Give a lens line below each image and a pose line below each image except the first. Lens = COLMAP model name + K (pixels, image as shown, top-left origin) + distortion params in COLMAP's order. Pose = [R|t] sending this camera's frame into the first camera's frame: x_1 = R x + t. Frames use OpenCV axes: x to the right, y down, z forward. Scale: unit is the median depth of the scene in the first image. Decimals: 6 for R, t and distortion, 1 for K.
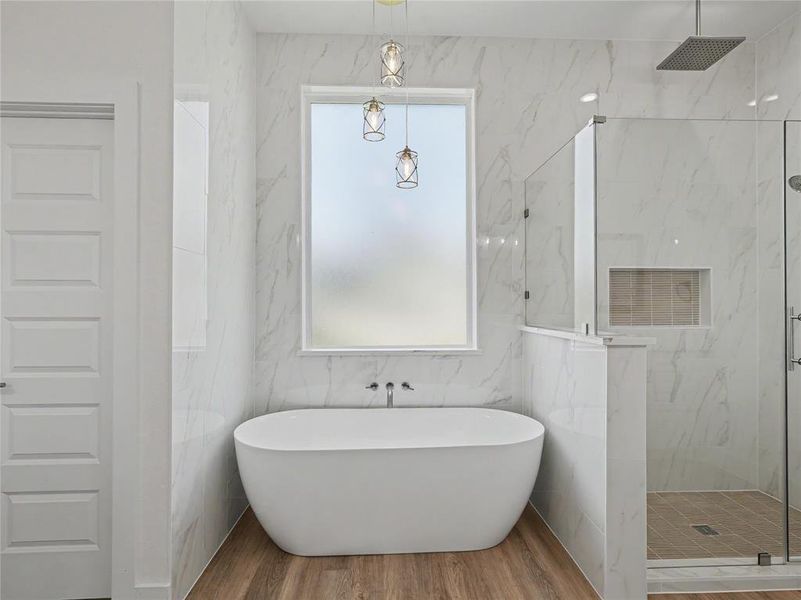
lens RADIAL K [[449.1, 0, 402.8], [0, 449.1, 303.9], [0, 0, 1]] dist [0.002077, -0.003625]
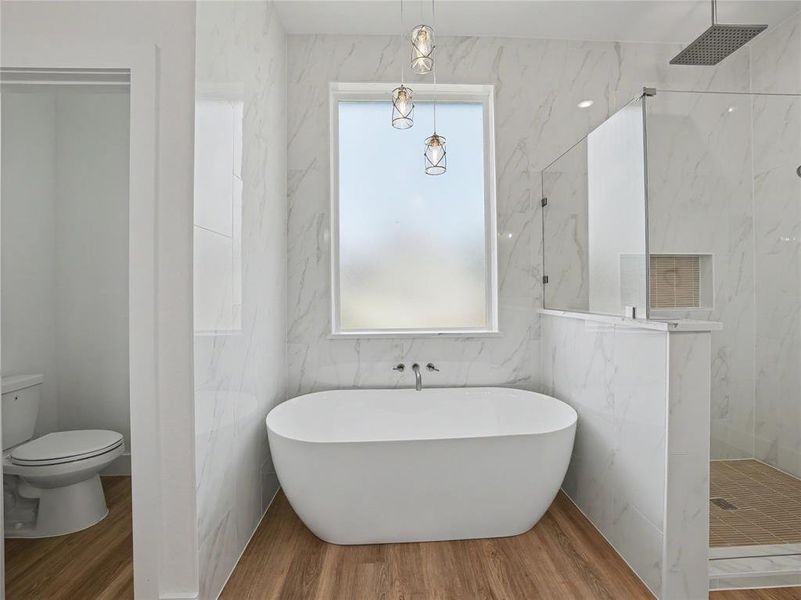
lens RADIAL K [[337.3, 0, 399.2], [0, 337.3, 293.8], [0, 0, 1]] dist [-0.024834, 0.001735]
pose [[0.999974, -0.005894, -0.004124, -0.064666], [0.005925, 0.999954, 0.007600, 0.005299], [0.004079, -0.007624, 0.999963, 0.219731]]
